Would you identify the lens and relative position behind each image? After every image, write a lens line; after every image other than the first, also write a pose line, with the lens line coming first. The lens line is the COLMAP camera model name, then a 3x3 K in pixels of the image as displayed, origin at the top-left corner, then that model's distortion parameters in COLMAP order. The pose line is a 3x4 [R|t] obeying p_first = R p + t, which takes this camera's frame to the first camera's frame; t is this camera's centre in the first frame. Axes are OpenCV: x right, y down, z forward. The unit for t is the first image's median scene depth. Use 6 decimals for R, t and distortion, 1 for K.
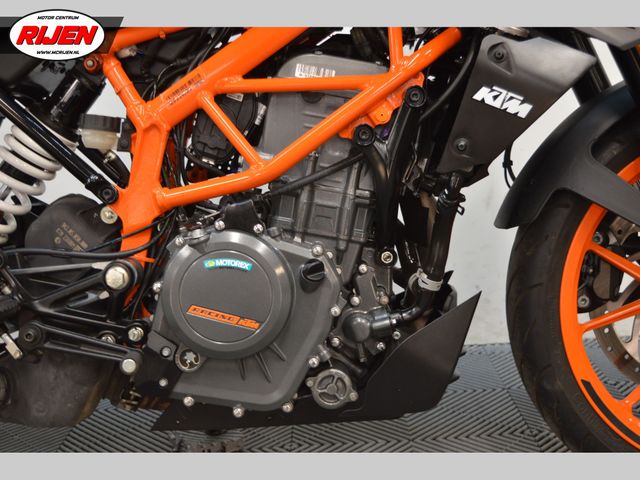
lens RADIAL K [[833.0, 0, 320.0], [0, 833.0, 240.0], [0, 0, 1]] dist [-0.082404, 0.003512]
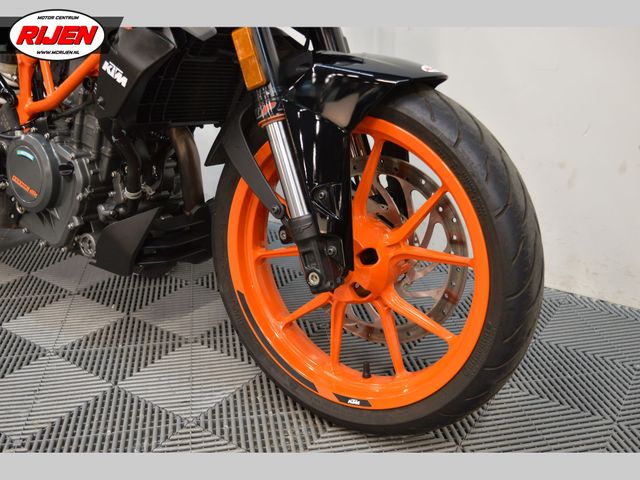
lens RADIAL K [[628.3, 0, 320.0], [0, 628.3, 240.0], [0, 0, 1]] dist [-0.082272, 0.001186]
pose [[0.822787, 0.249985, -0.510420, 0.990967], [-0.149165, 0.961573, 0.230493, -0.170291], [0.548426, -0.113510, 0.828459, 0.271800]]
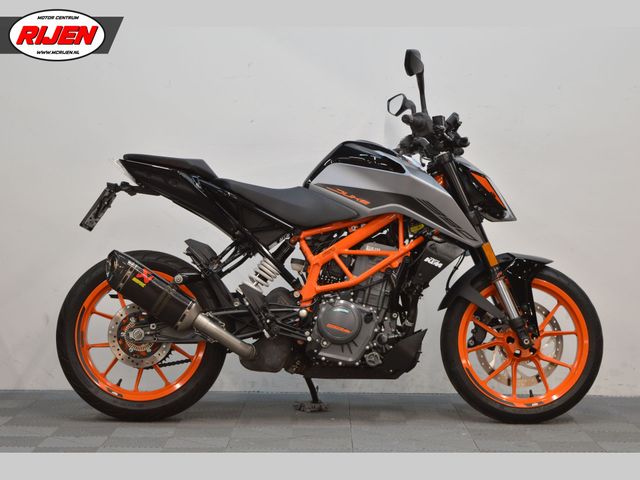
lens RADIAL K [[1446.5, 0, 320.0], [0, 1446.5, 240.0], [0, 0, 1]] dist [0.041328, 0.022866]
pose [[0.998151, 0.060403, -0.006788, -0.159843], [-0.060628, 0.981388, -0.182213, 0.703282], [-0.004345, 0.182288, 0.983236, -3.996902]]
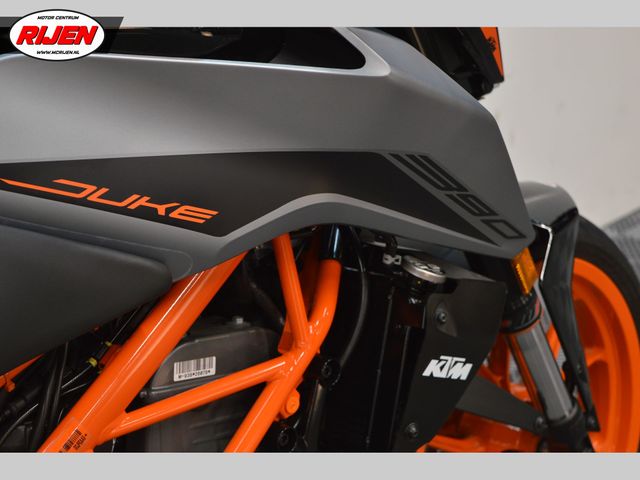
lens RADIAL K [[1446.5, 0, 320.0], [0, 1446.5, 240.0], [0, 0, 1]] dist [0.041328, 0.022866]
pose [[0.700033, -0.241505, 0.672034, -0.740104], [0.124534, 0.967943, 0.218122, -0.567104], [-0.703168, -0.069001, 0.707668, 0.058684]]
